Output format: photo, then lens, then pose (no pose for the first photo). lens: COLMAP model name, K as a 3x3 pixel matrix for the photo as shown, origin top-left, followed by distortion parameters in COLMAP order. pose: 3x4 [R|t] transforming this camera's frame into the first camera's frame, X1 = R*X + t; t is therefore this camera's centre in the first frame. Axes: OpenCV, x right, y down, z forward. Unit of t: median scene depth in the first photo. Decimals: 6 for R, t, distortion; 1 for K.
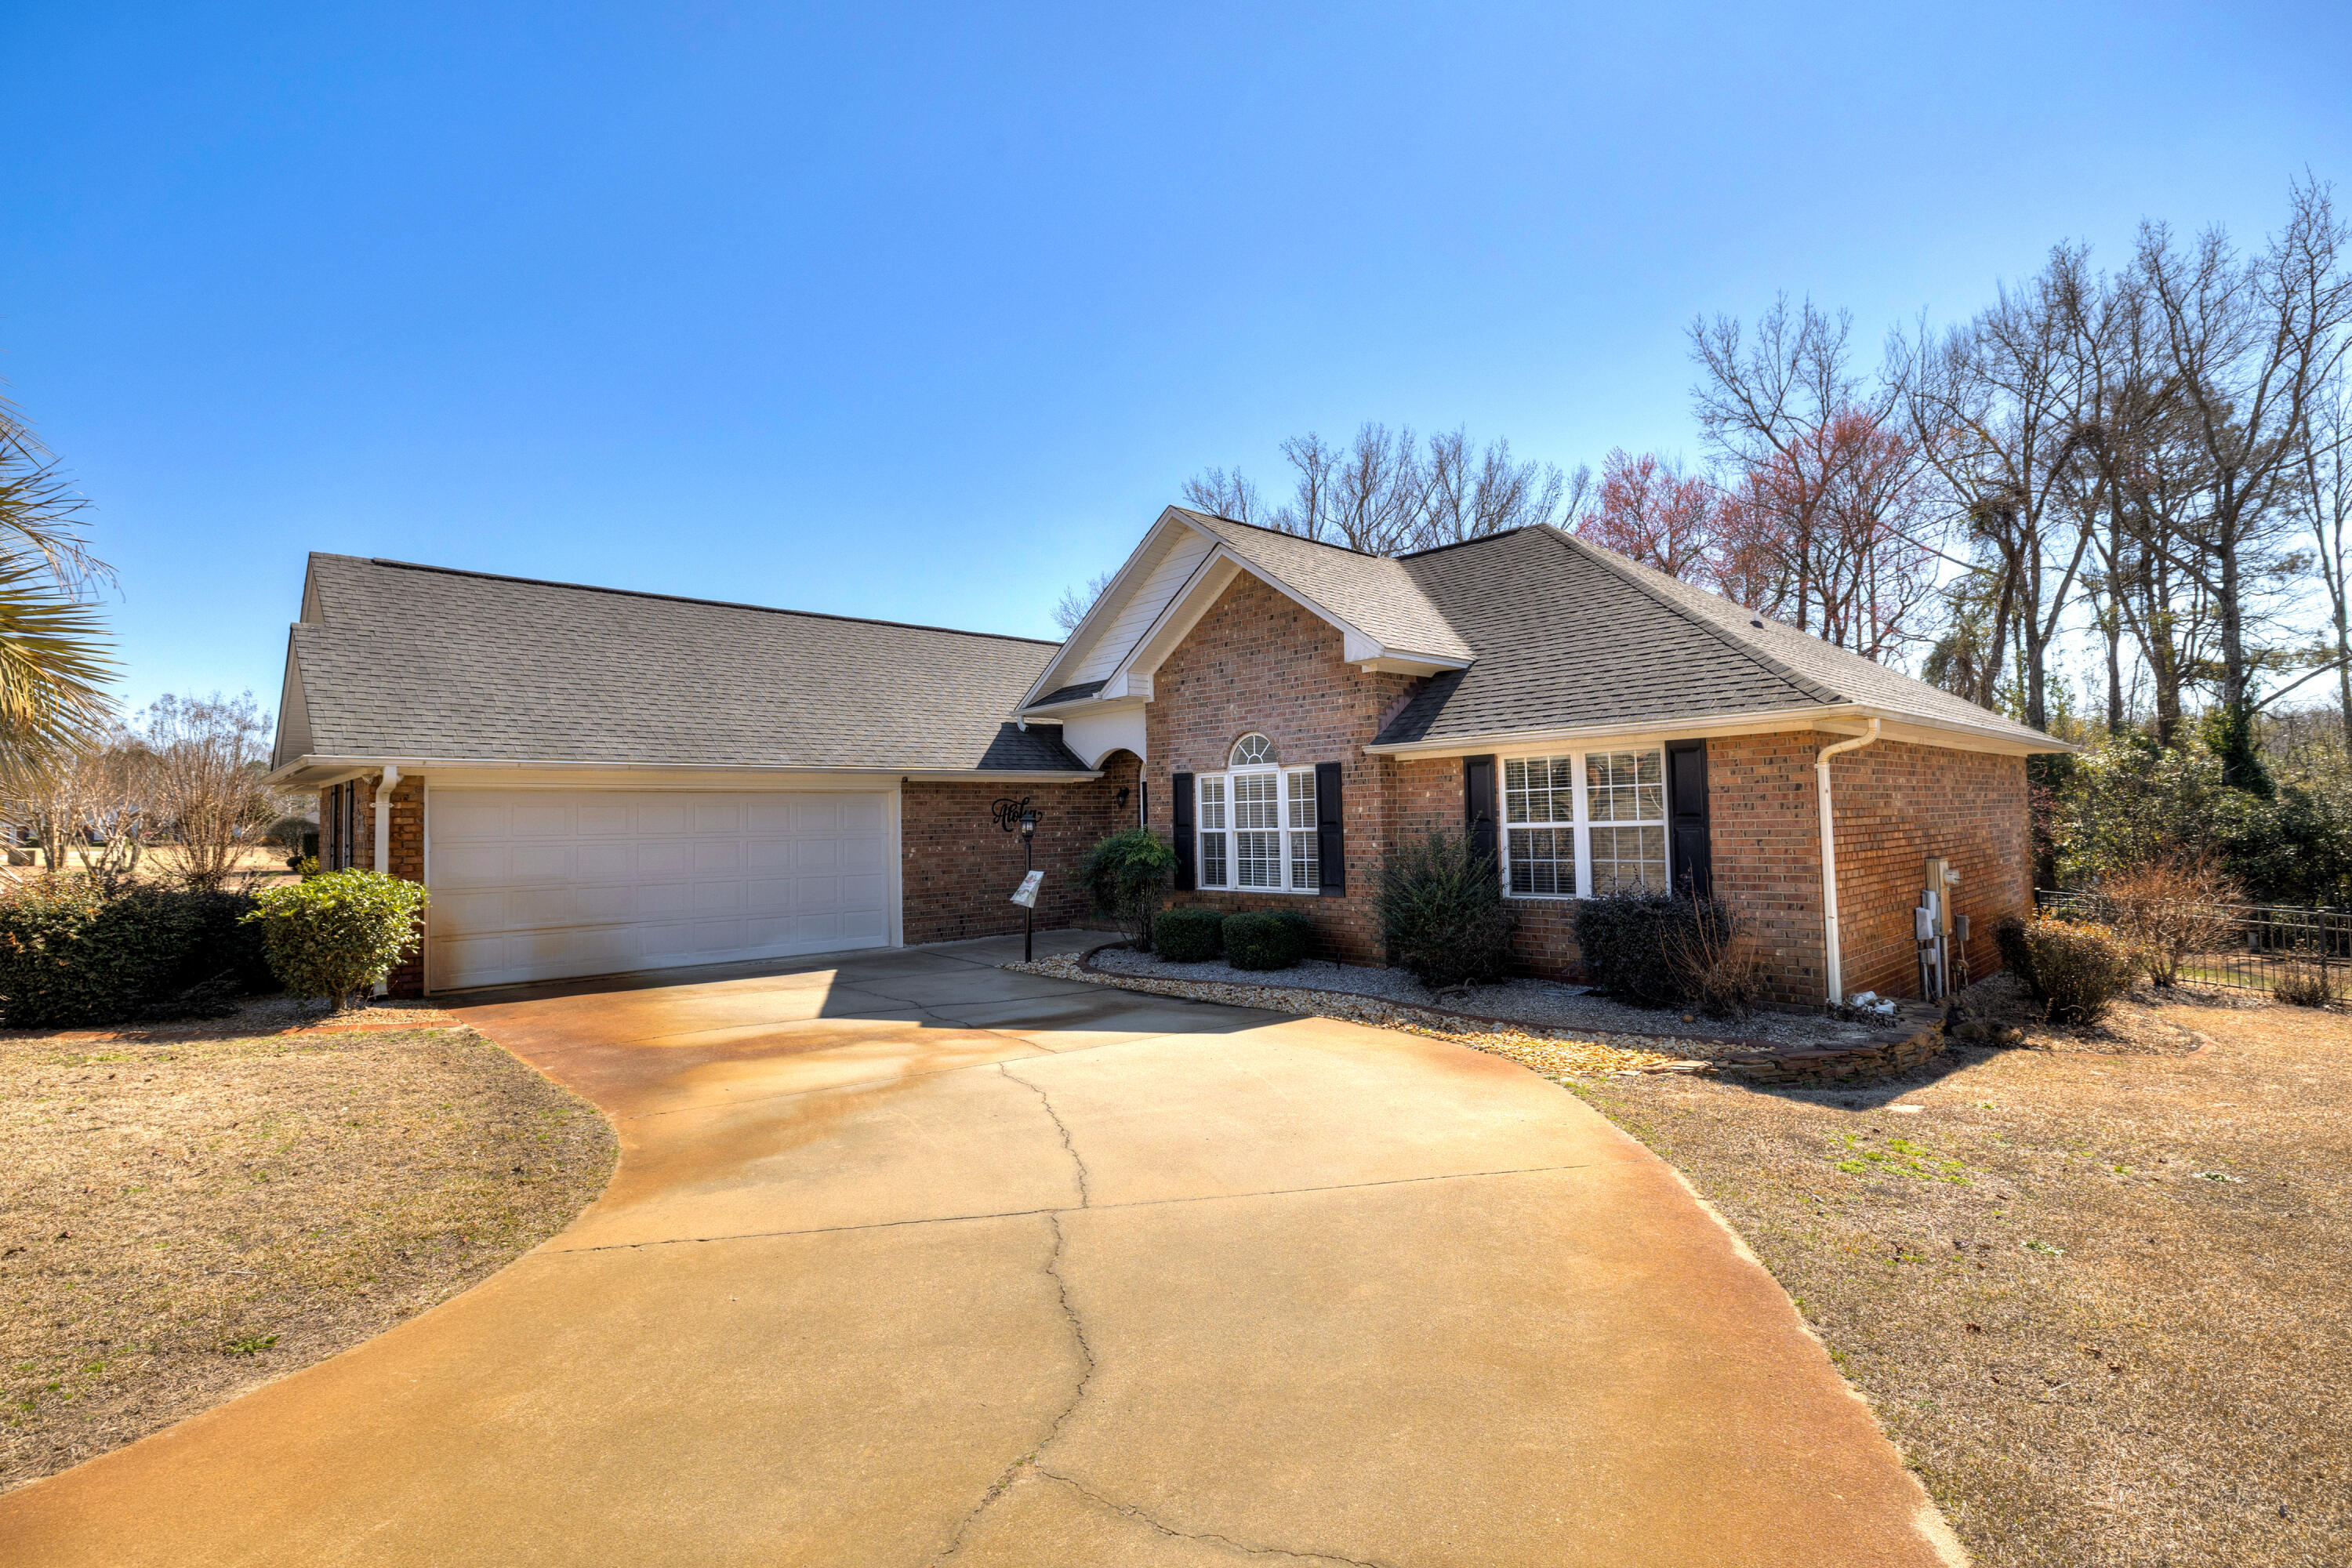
lens RADIAL K [[1095.7, 0, 1176.0], [0, 1095.7, 784.0], [0, 0, 1]] dist [-0.005873, -0.000375]
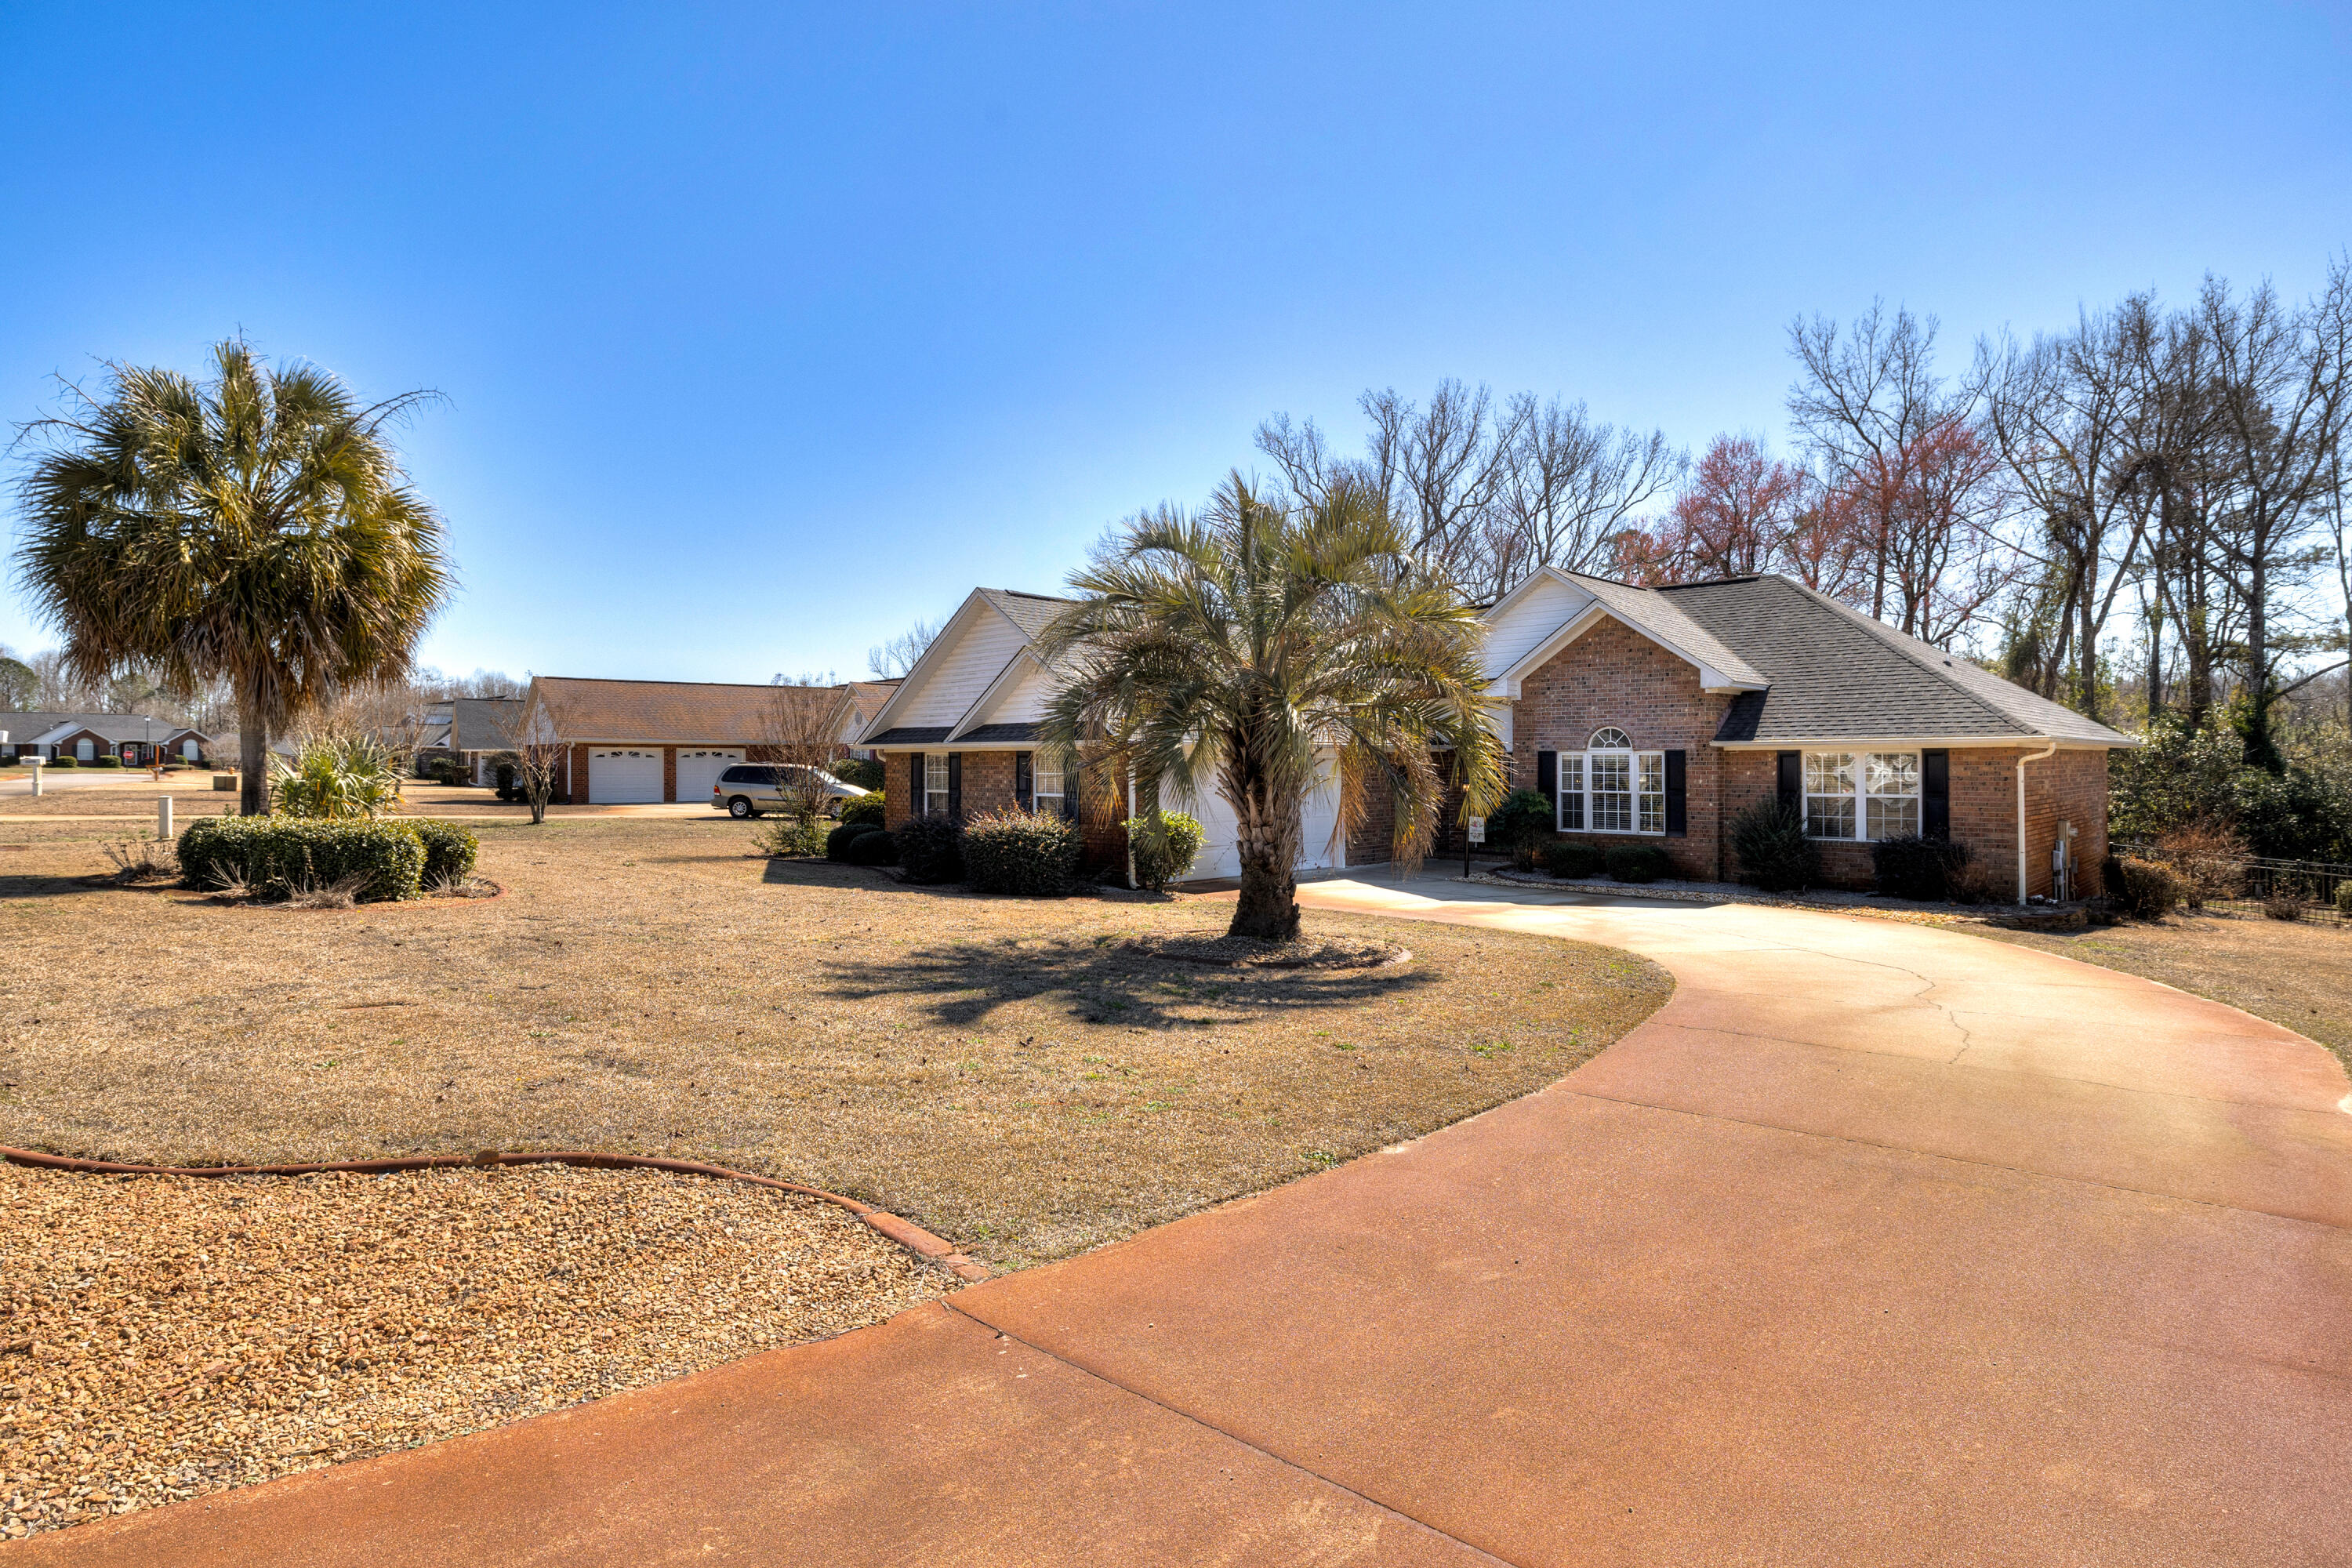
lens RADIAL K [[1206.0, 0, 1173.2], [0, 1206.0, 768.8], [0, 0, 1]] dist [0.001090, 0.000610]
pose [[0.998976, 0.021252, 0.039934, -0.560573], [-0.022854, 0.998934, 0.040116, -0.039948], [-0.039039, -0.040988, 0.998397, -0.586729]]
